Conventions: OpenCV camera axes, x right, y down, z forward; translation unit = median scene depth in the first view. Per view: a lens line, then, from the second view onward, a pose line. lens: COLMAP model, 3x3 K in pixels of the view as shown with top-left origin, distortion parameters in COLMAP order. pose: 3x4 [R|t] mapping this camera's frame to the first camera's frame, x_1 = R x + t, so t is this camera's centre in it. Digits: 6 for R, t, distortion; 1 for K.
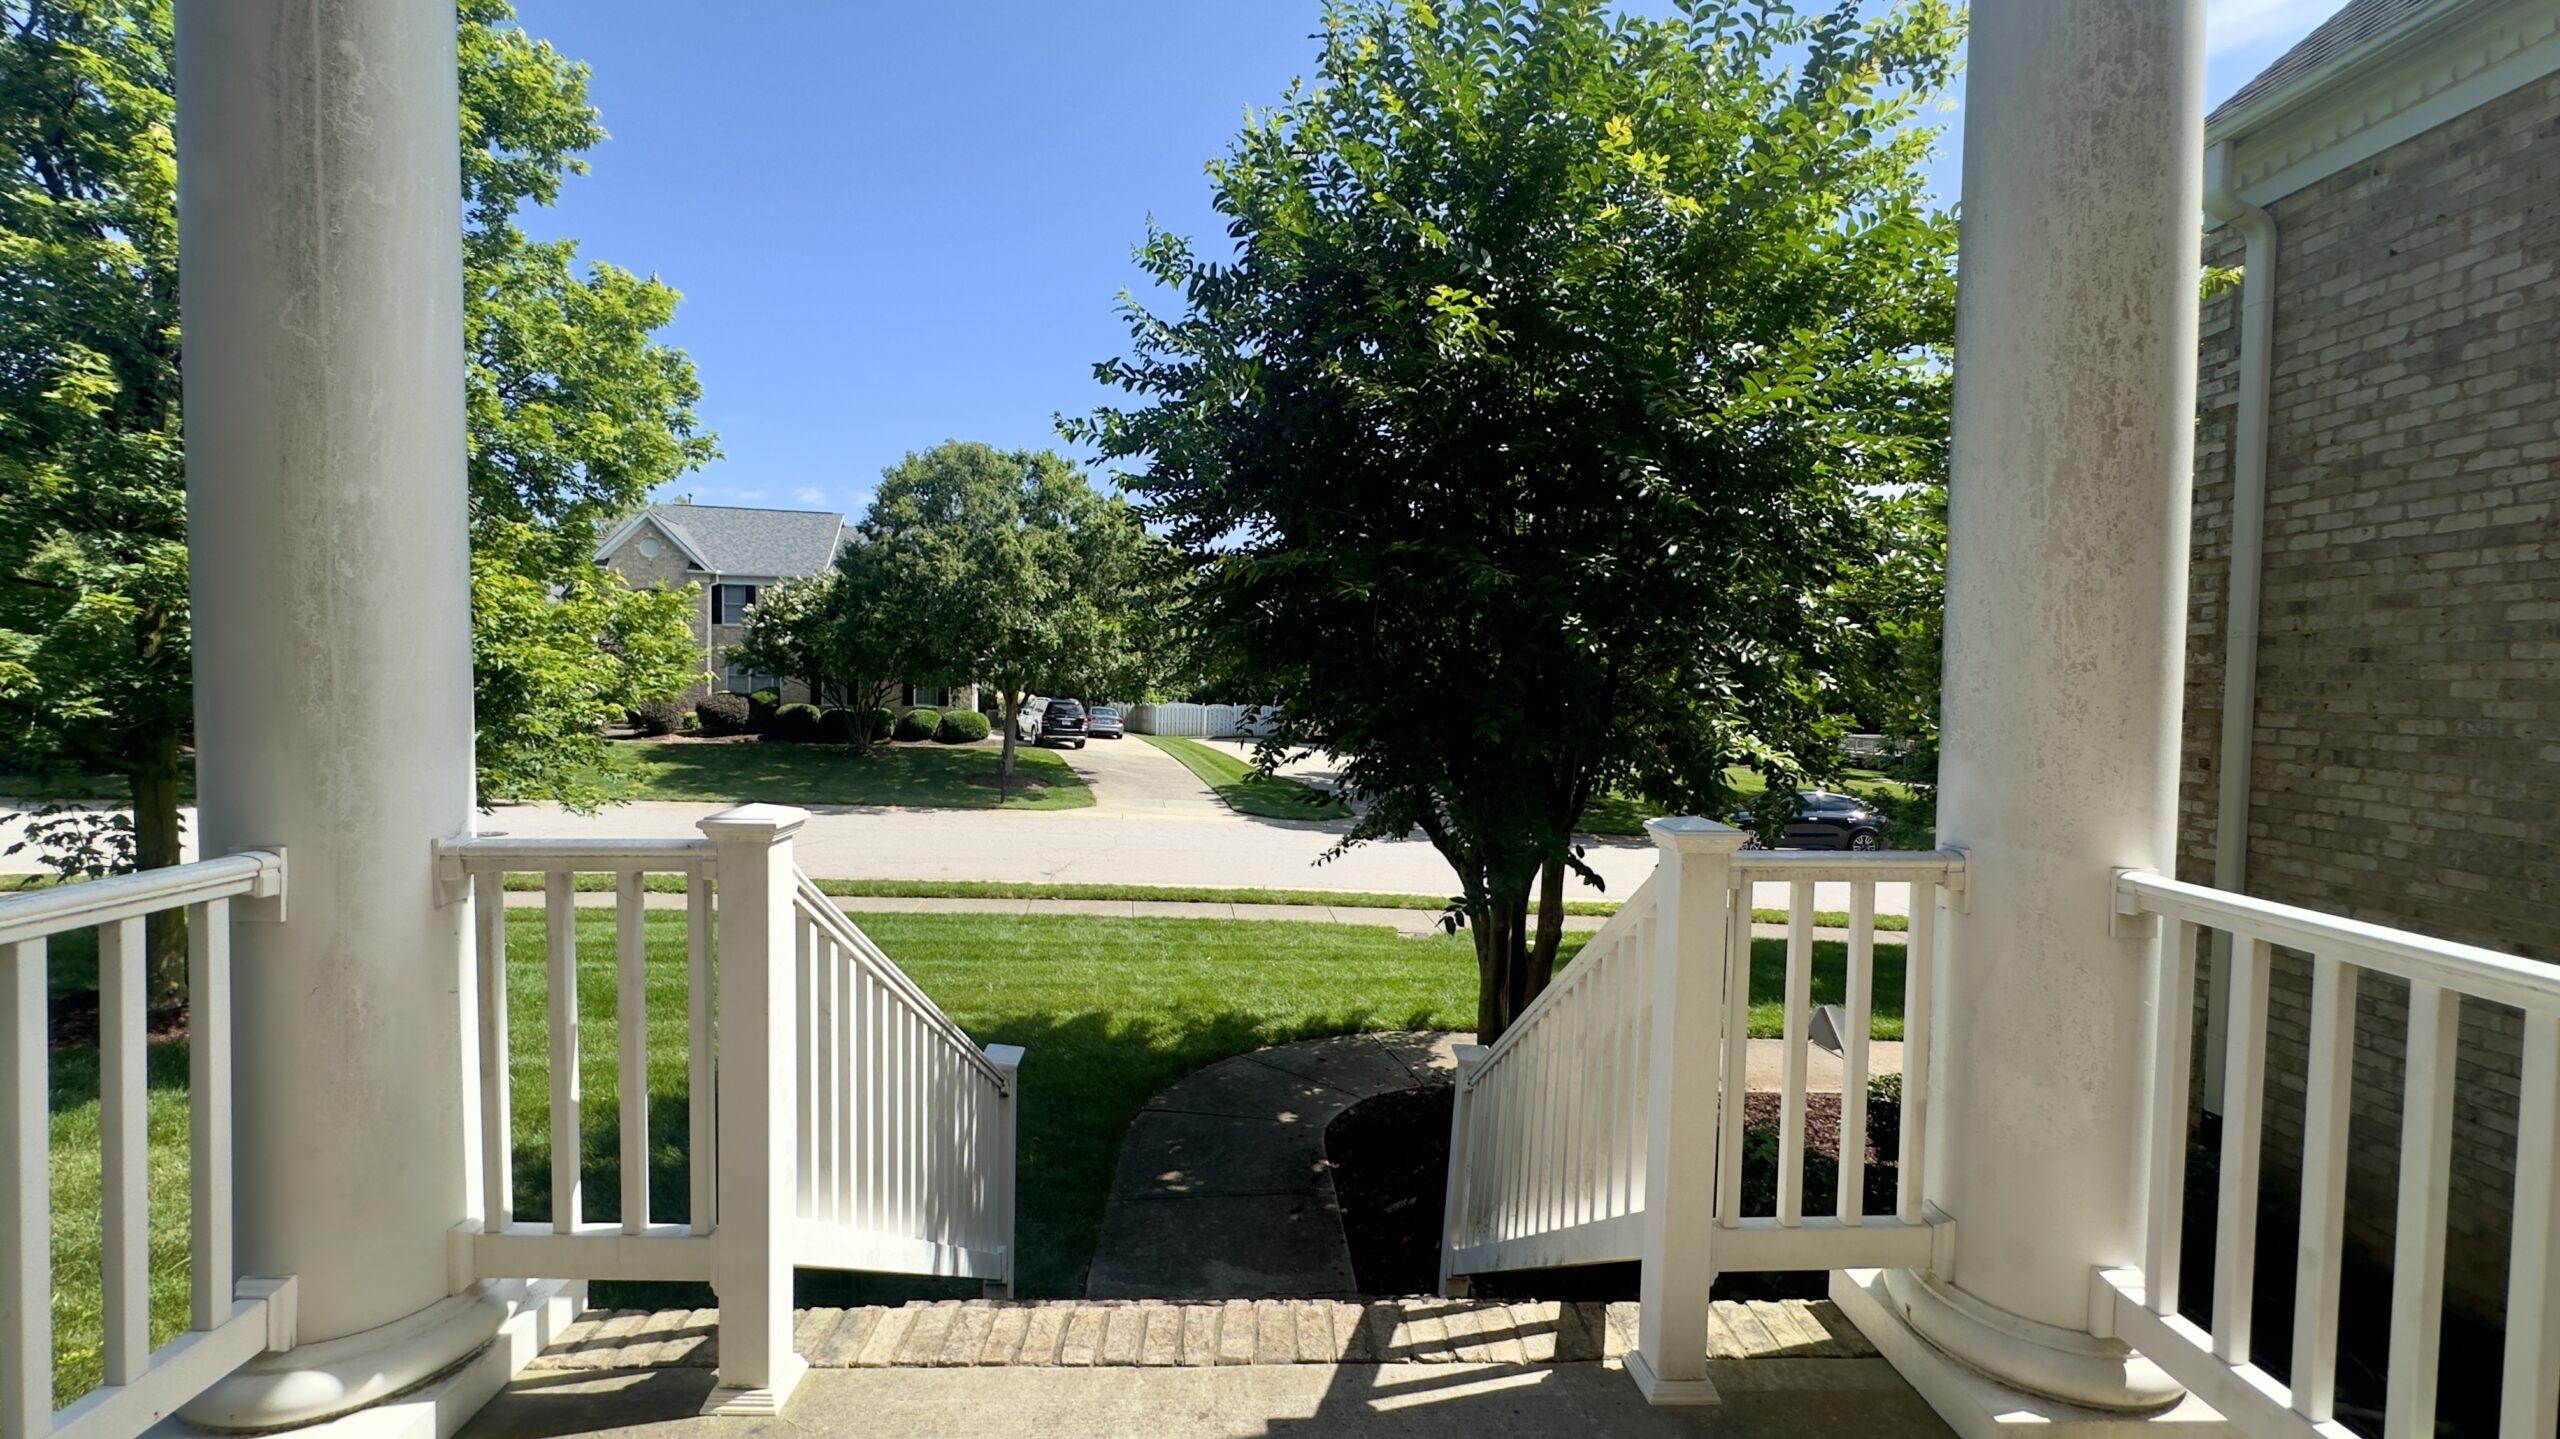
lens RADIAL K [[1045.3, 0, 1279.4], [0, 1045.3, 726.1], [0, 0, 1]] dist [-0.003762, 0.000803]
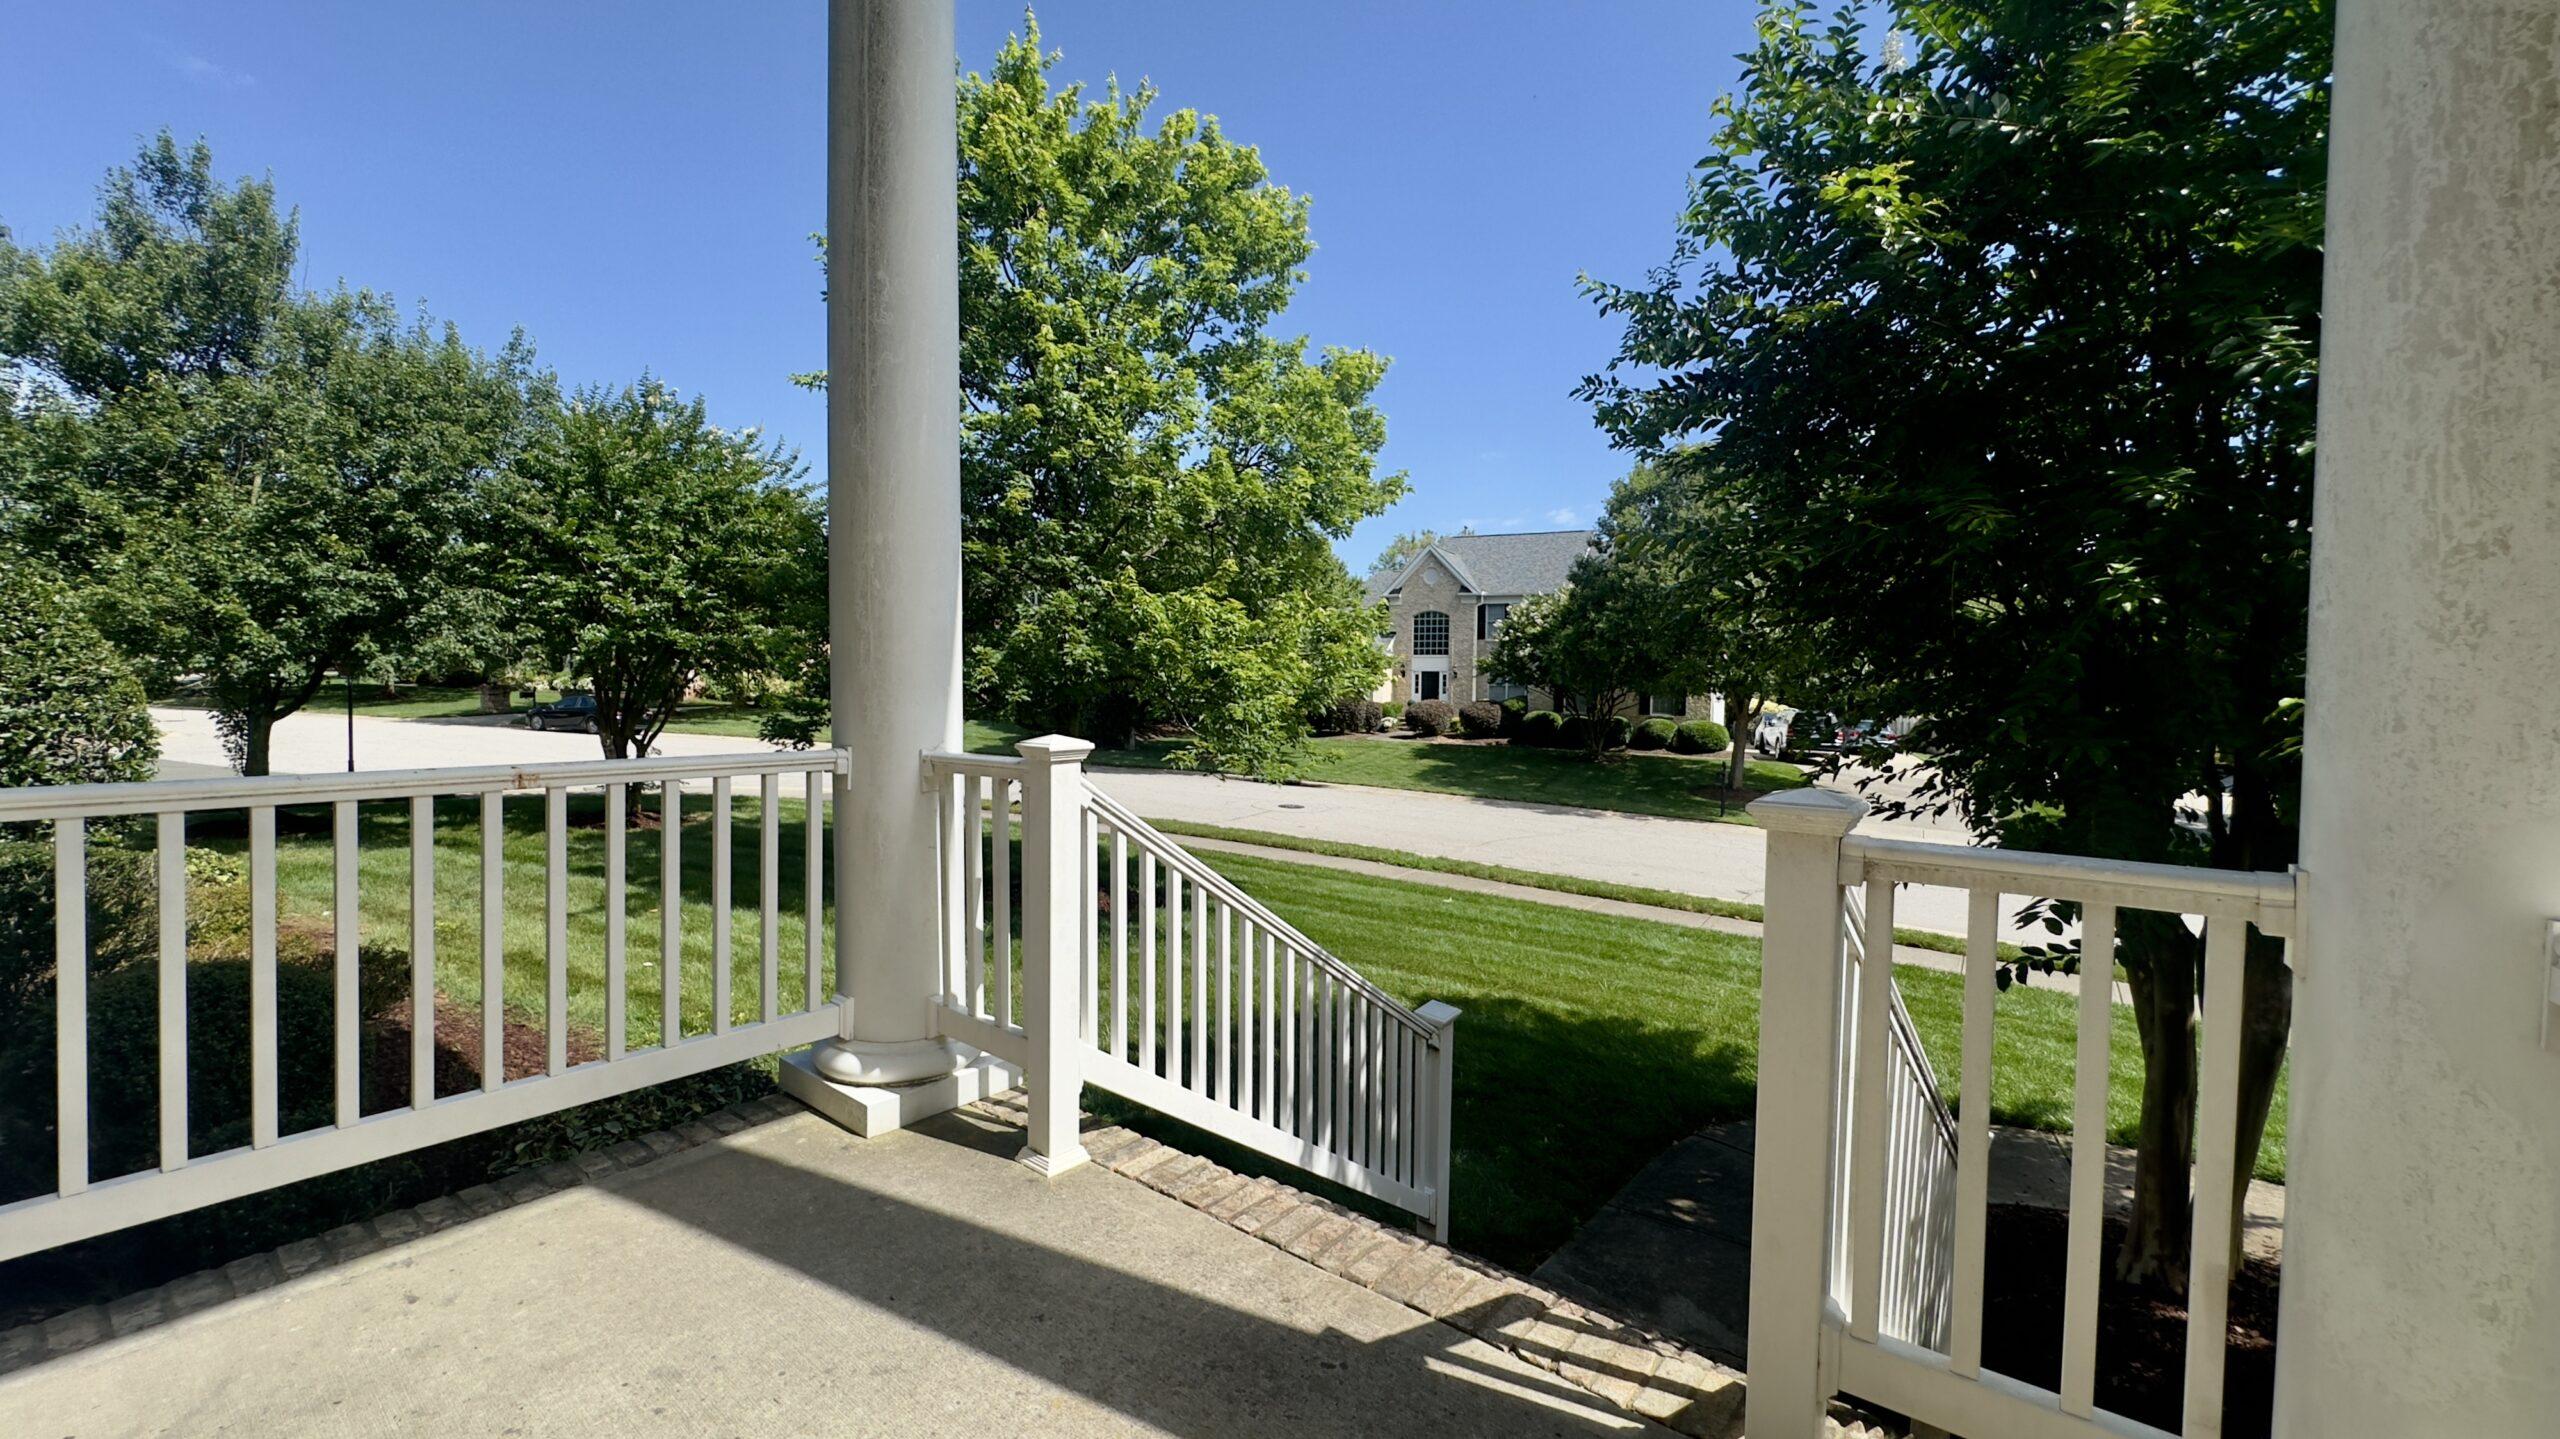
lens RADIAL K [[1045.3, 0, 1271.6], [0, 1045.3, 727.8], [0, 0, 1]] dist [-0.003762, 0.000803]
pose [[0.744475, 0.023447, -0.667238, 0.243281], [-0.031363, 0.999508, 0.000129, 0.021188], [0.666913, 0.020830, 0.744844, 0.058792]]
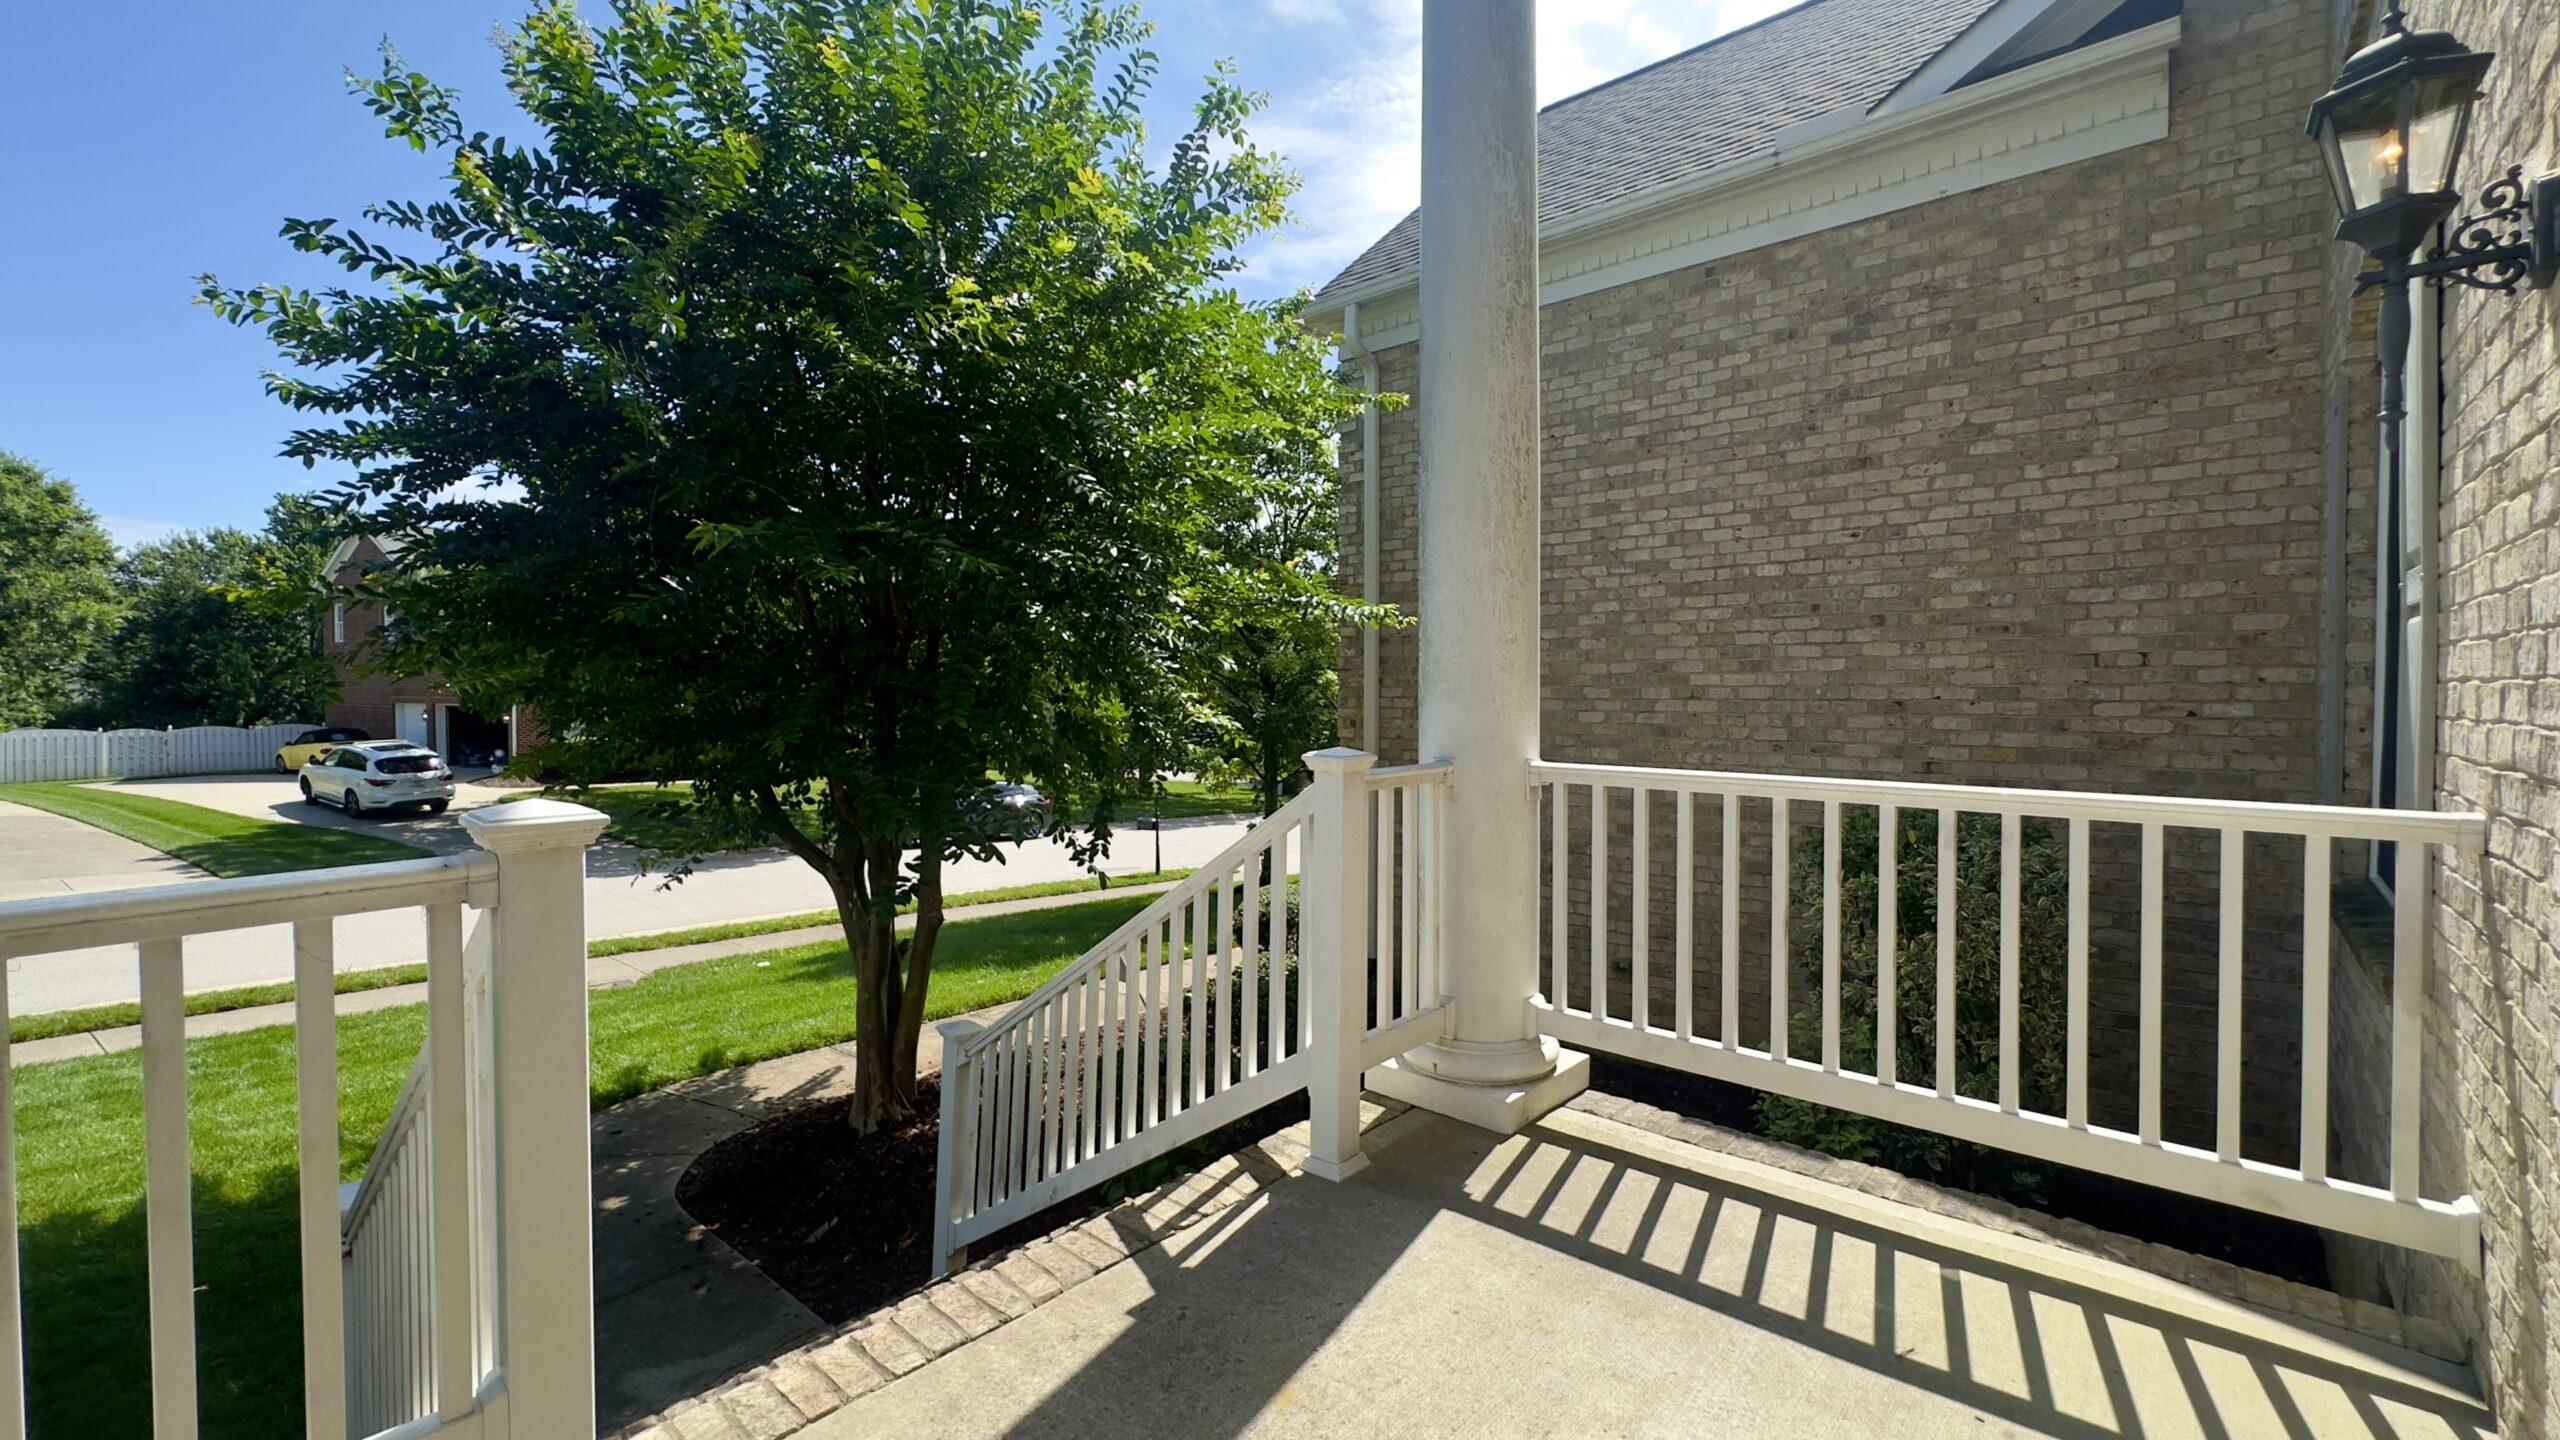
lens RADIAL K [[1045.3, 0, 1310.7], [0, 1045.3, 732.0], [0, 0, 1]] dist [-0.003762, 0.000803]
pose [[0.684178, -0.049127, 0.727659, -0.246785], [0.047515, 0.998612, 0.022743, 0.012902], [-0.727766, 0.019014, 0.685562, 0.033116]]
